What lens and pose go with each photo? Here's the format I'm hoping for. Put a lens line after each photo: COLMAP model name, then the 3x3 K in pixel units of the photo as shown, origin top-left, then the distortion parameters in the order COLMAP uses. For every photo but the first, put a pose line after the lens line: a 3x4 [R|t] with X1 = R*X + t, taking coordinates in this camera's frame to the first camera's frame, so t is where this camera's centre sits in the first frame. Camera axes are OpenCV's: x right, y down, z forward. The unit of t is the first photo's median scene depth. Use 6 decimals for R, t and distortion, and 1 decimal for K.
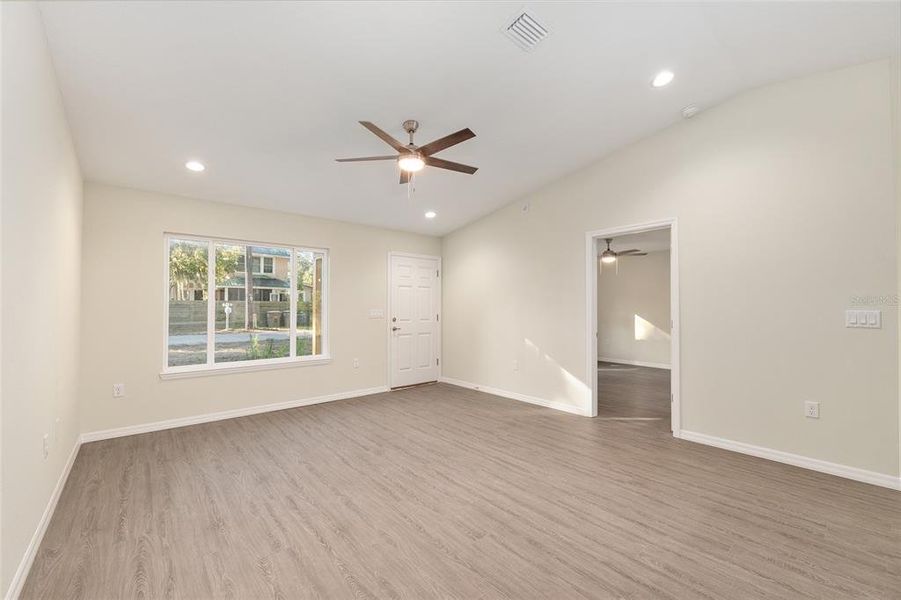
lens RADIAL K [[367.4, 0, 448.9], [0, 367.4, 302.2], [0, 0, 1]] dist [-0.009027, 0.000181]
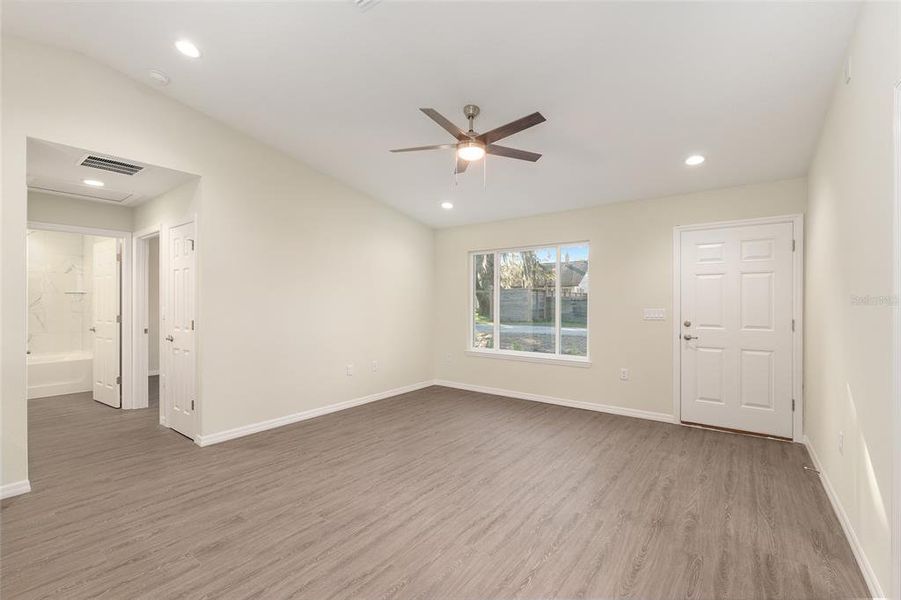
lens RADIAL K [[391.5, 0, 448.1], [0, 391.5, 301.3], [0, 0, 1]] dist [0.000235, 0.000219]
pose [[0.214603, -0.000934, -0.976701, 0.768728], [0.013625, 0.999905, 0.002038, -0.004024], [0.976606, -0.013744, 0.214595, 0.652546]]
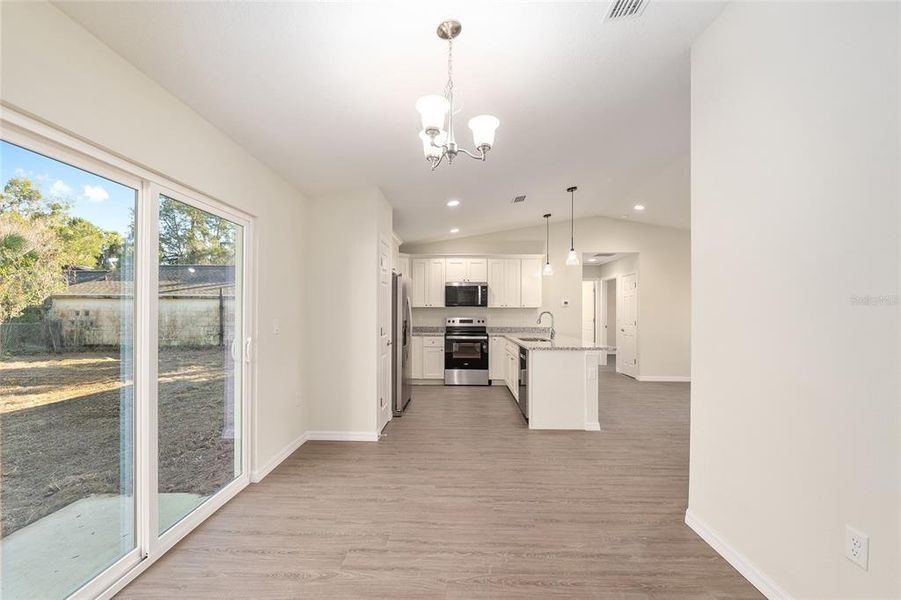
lens RADIAL K [[371.4, 0, 450.2], [0, 371.4, 304.9], [0, 0, 1]] dist [-0.003270, -0.000076]
pose [[-0.669511, -0.015246, -0.742645, 1.840394], [0.006010, 0.999645, -0.025940, -0.001951], [0.742777, -0.021831, -0.669182, 0.832840]]
